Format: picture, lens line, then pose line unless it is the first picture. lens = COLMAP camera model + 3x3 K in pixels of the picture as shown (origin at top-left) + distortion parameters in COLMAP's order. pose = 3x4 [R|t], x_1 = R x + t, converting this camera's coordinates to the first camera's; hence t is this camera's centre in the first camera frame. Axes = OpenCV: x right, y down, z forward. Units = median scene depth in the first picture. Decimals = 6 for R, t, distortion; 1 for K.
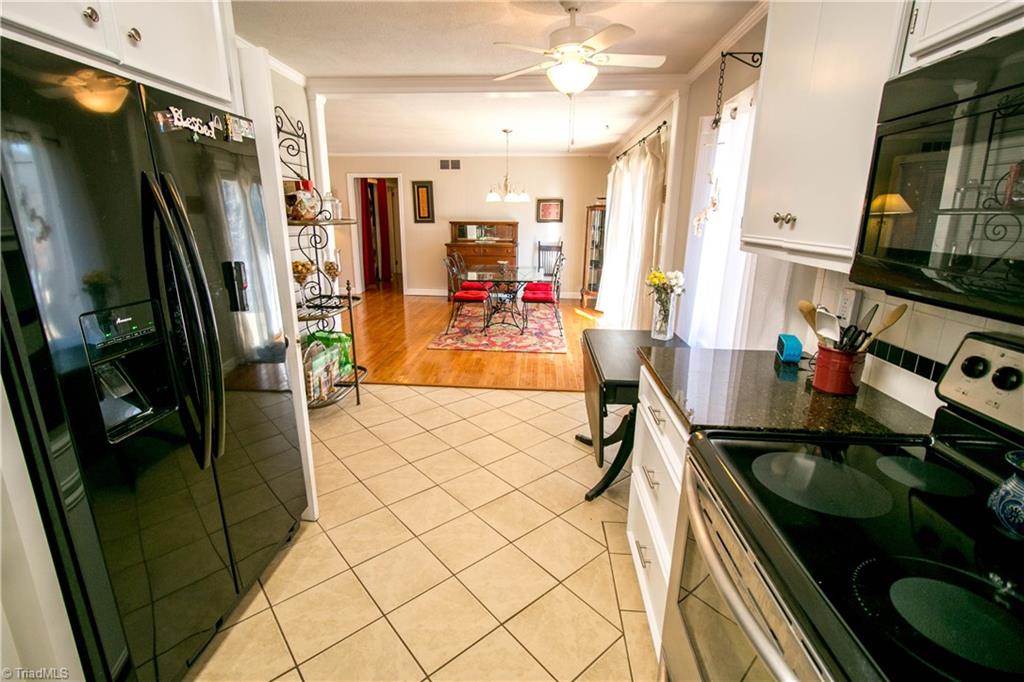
lens RADIAL K [[471.1, 0, 510.0], [0, 471.1, 342.8], [0, 0, 1]] dist [0.001508, 0.000328]
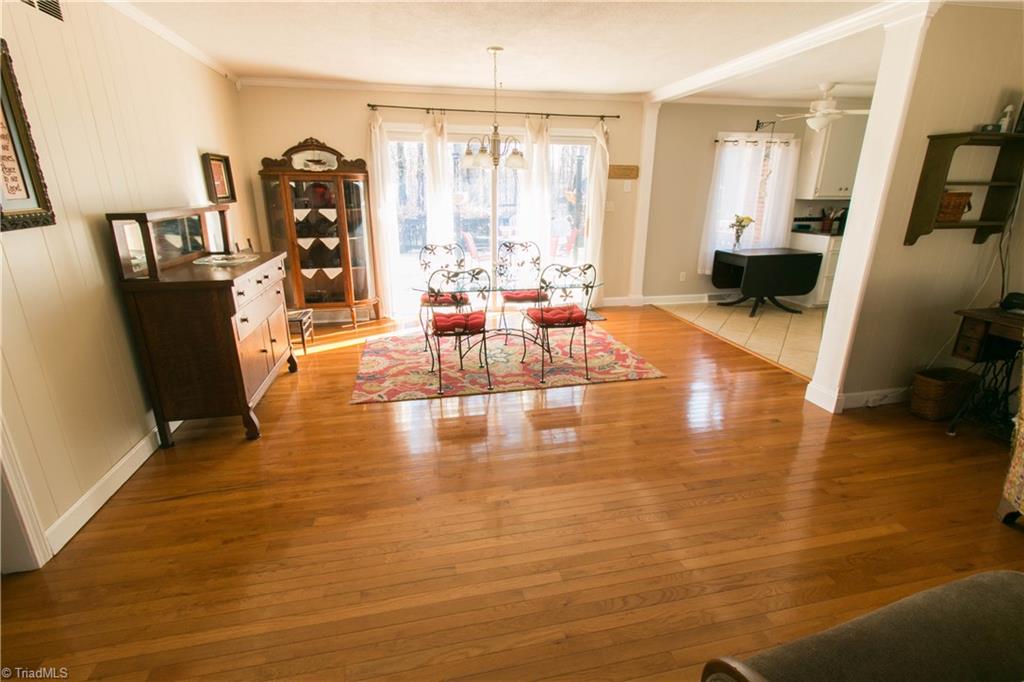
lens RADIAL K [[471.1, 0, 510.5], [0, 471.1, 336.1], [0, 0, 1]] dist [0.001508, 0.000328]
pose [[-0.289475, -0.292517, 0.911394, -0.491897], [0.244014, 0.898148, 0.365769, -0.241436], [-0.925560, 0.328274, -0.188613, 0.875356]]
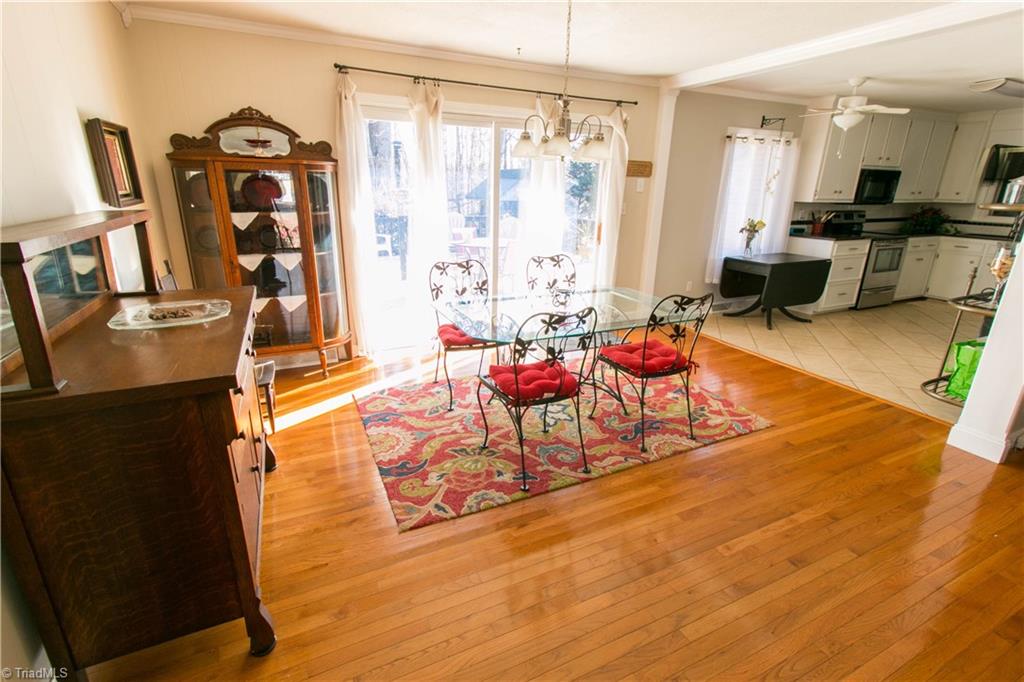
lens RADIAL K [[471.1, 0, 510.3], [0, 471.1, 335.3], [0, 0, 1]] dist [0.001508, 0.000328]
pose [[-0.499090, -0.279152, 0.820355, -0.302861], [0.202942, 0.882710, 0.423836, -0.263515], [-0.842451, 0.378018, -0.383901, 0.955430]]
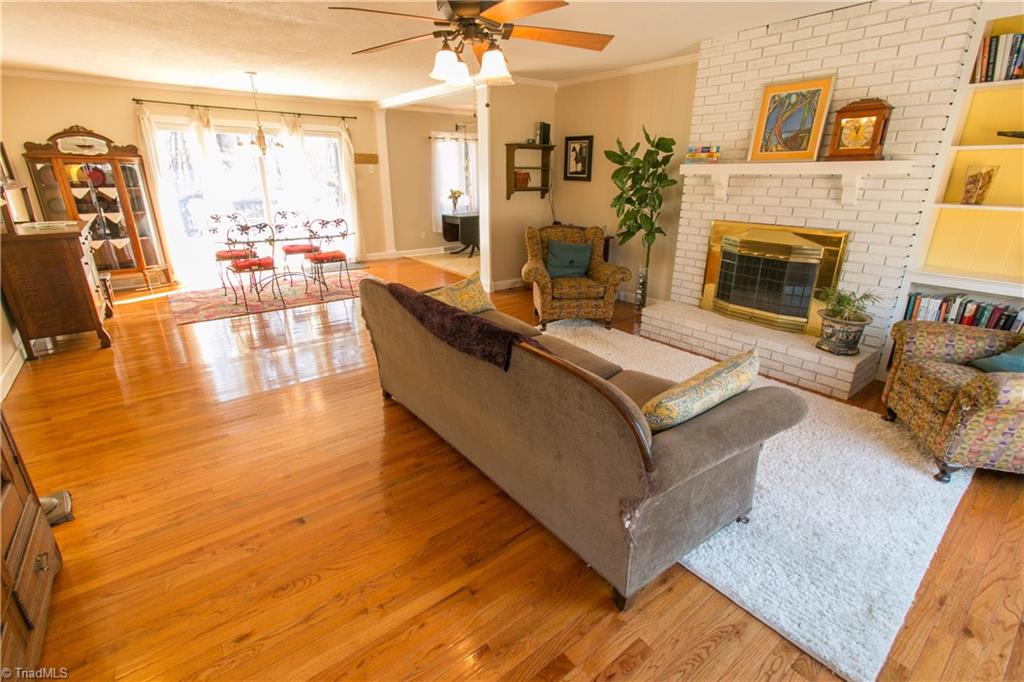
lens RADIAL K [[471.1, 0, 514.3], [0, 471.1, 337.0], [0, 0, 1]] dist [0.001508, 0.000328]
pose [[-0.678817, -0.248341, 0.691038, -0.781996], [0.184141, 0.853435, 0.487587, -0.265306], [-0.710844, 0.458230, -0.533597, 0.969056]]
